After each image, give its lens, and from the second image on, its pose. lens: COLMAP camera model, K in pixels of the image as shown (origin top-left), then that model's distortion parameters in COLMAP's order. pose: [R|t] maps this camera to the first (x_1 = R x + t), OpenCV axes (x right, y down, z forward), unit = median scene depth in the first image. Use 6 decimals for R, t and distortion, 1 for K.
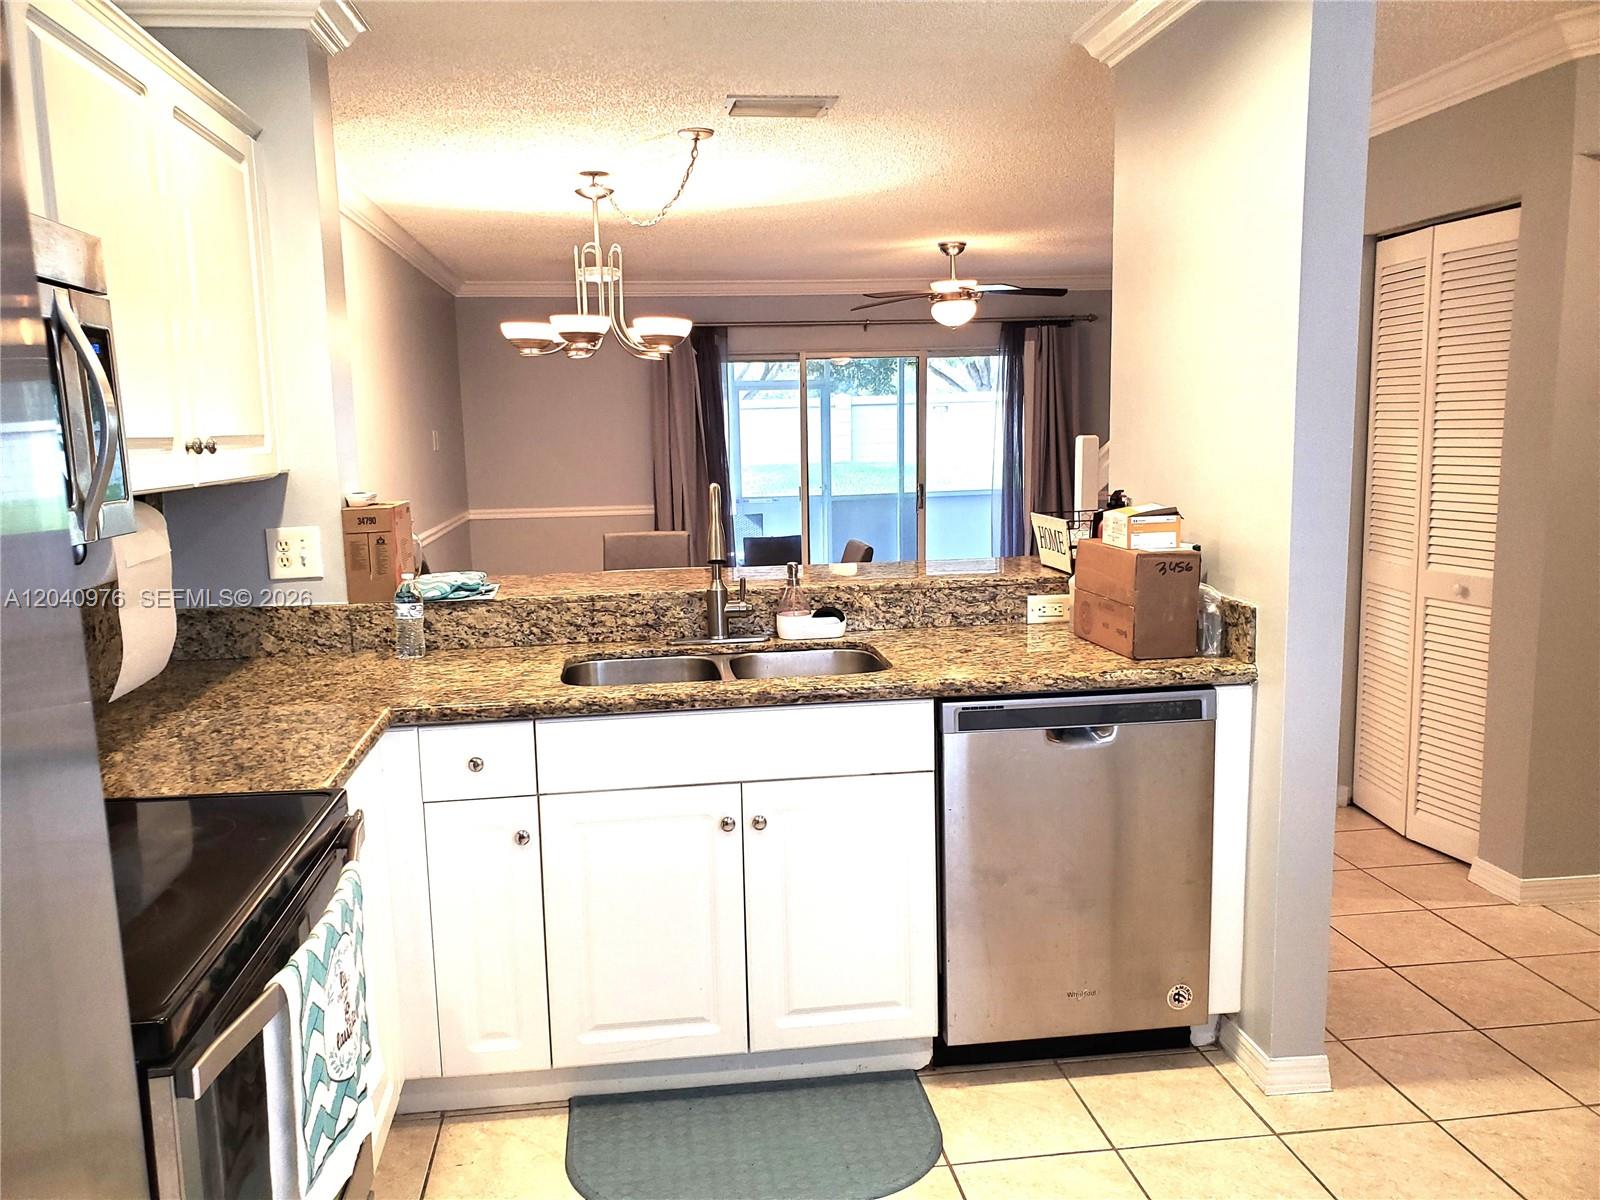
lens RADIAL K [[1241.1, 0, 785.5], [0, 1241.1, 604.2], [0, 0, 1]] dist [0.012718, -0.004290]
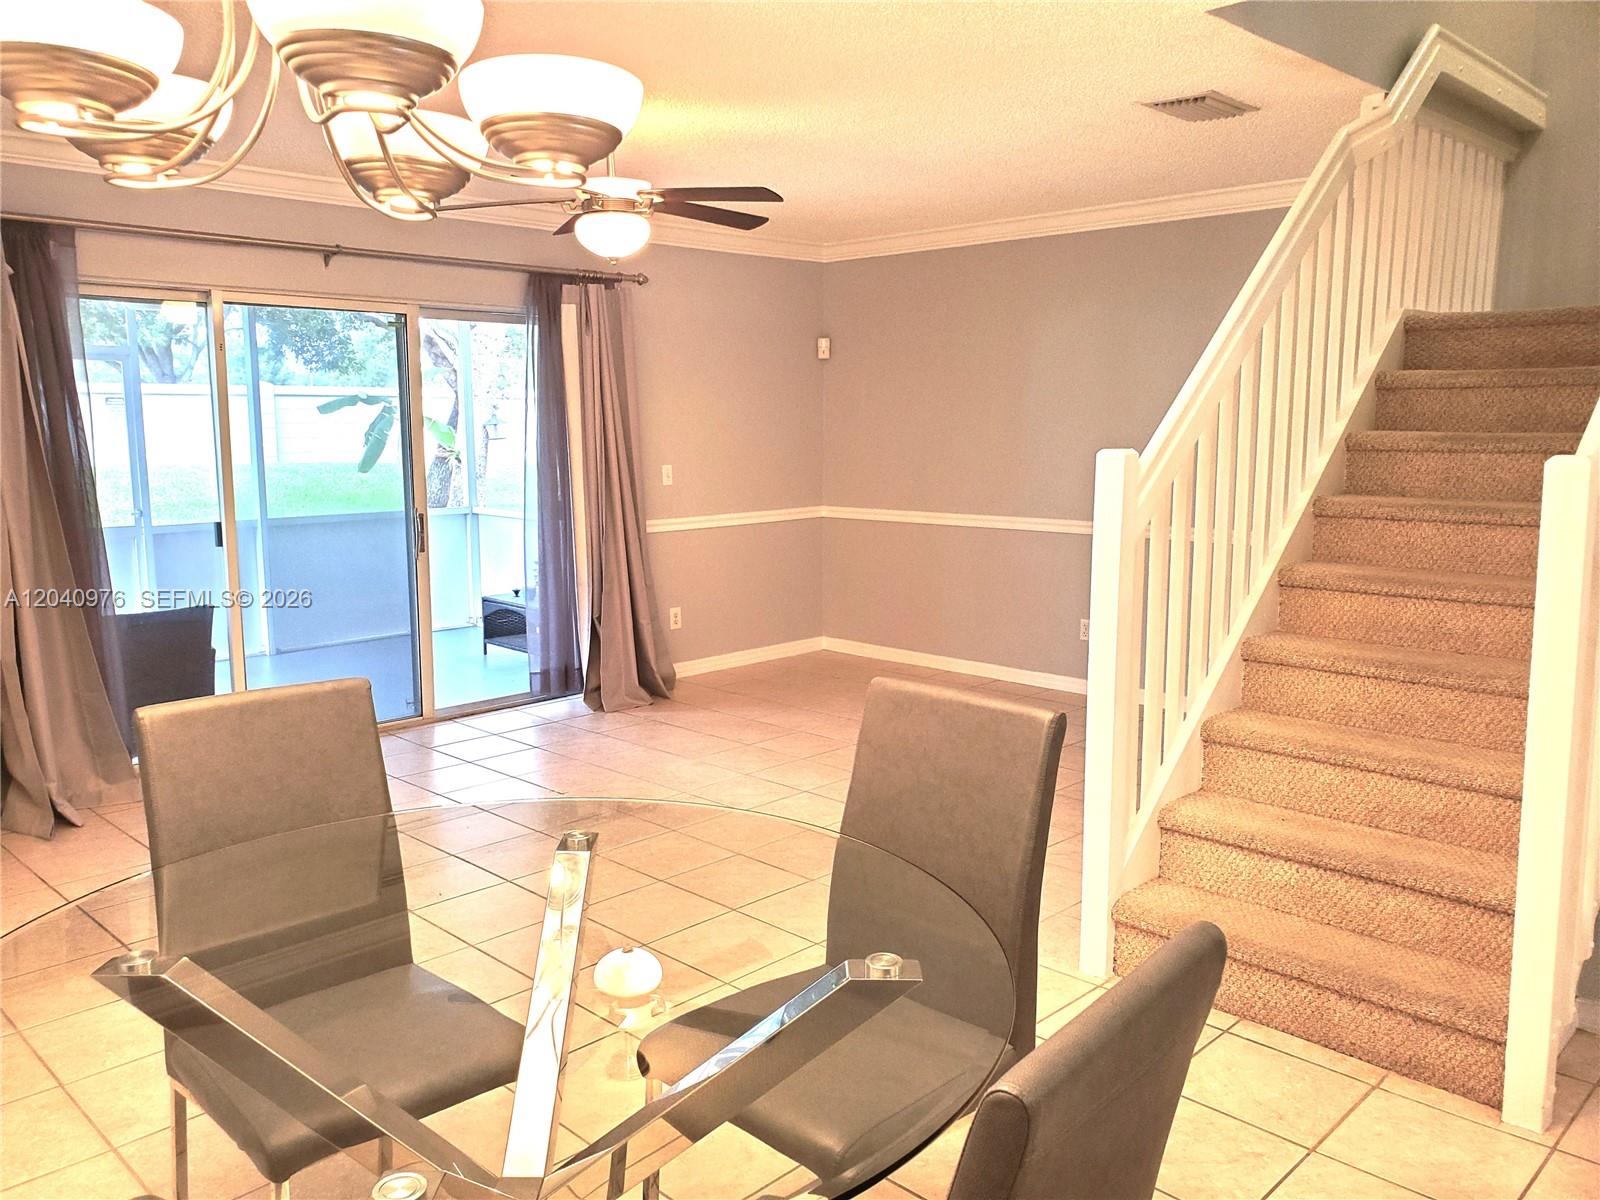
lens RADIAL K [[1241.1, 0, 785.5], [0, 1241.1, 604.2], [0, 0, 1]] dist [0.012718, -0.004290]
pose [[0.790572, -0.066122, 0.608788, -0.400532], [0.067825, 0.997491, 0.020262, -0.162558], [-0.608601, 0.025272, 0.793074, 1.175093]]
